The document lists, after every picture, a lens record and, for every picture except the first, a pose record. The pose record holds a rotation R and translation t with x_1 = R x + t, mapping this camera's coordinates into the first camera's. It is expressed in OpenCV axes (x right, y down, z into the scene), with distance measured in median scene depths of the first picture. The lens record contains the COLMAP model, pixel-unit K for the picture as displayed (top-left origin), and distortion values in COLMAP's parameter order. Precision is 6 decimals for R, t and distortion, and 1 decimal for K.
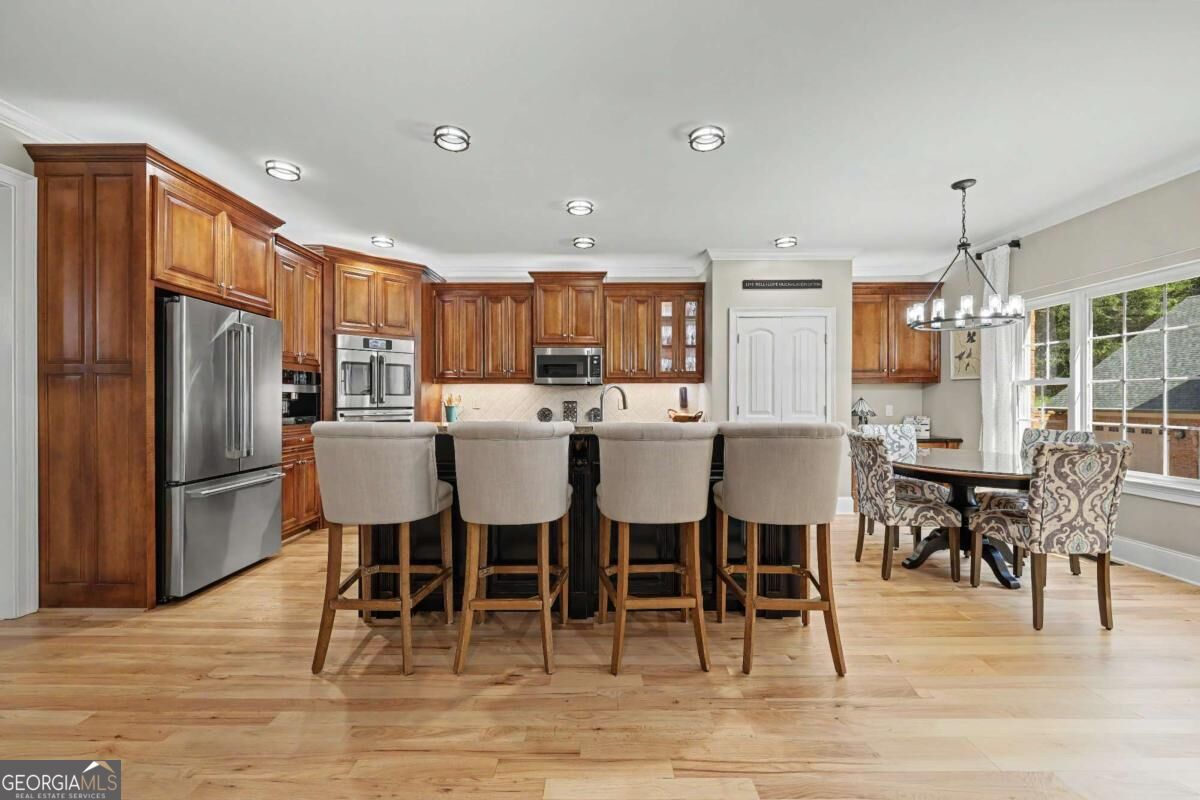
lens RADIAL K [[489.7, 0, 600.9], [0, 489.7, 399.3], [0, 0, 1]] dist [-0.002348, 0.000123]
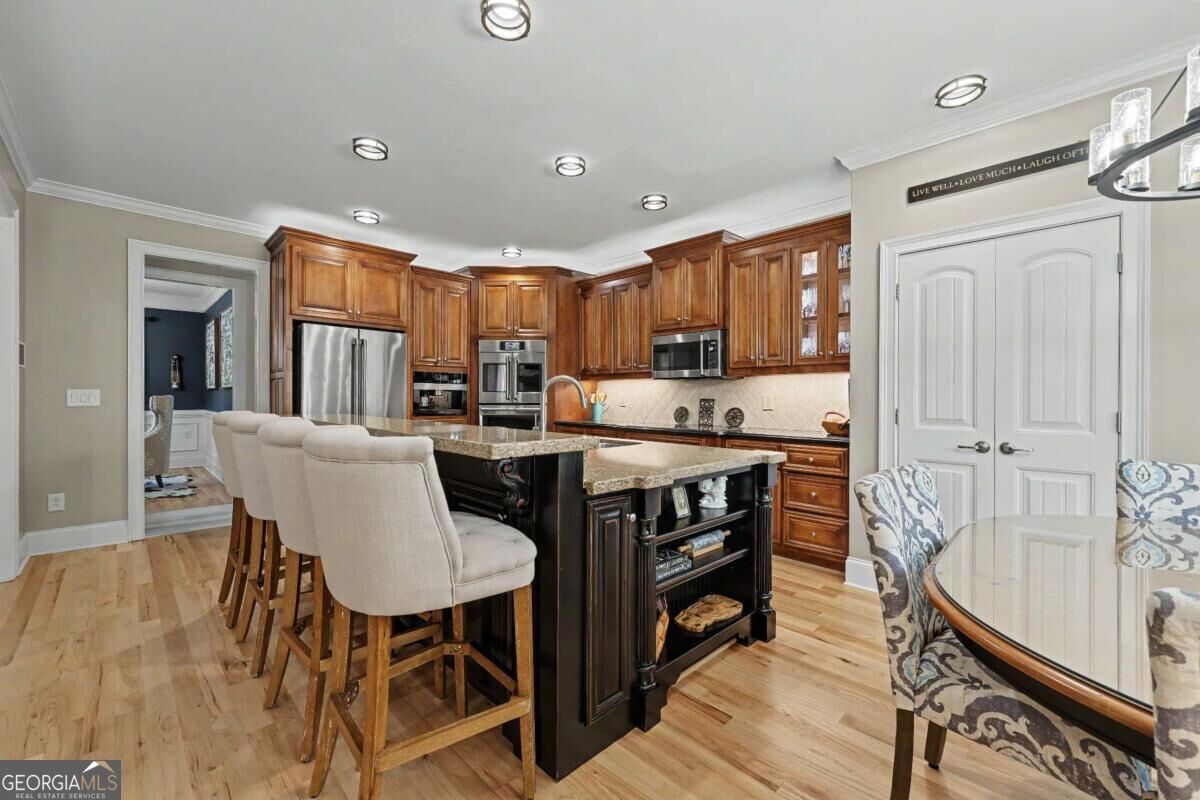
lens RADIAL K [[489.7, 0, 600.3], [0, 489.7, 401.4], [0, 0, 1]] dist [-0.002348, 0.000123]
pose [[0.699303, 0.011178, -0.714738, 0.446773], [-0.005212, 0.999931, 0.010539, 0.000515], [0.714807, -0.003645, 0.699313, 0.342369]]
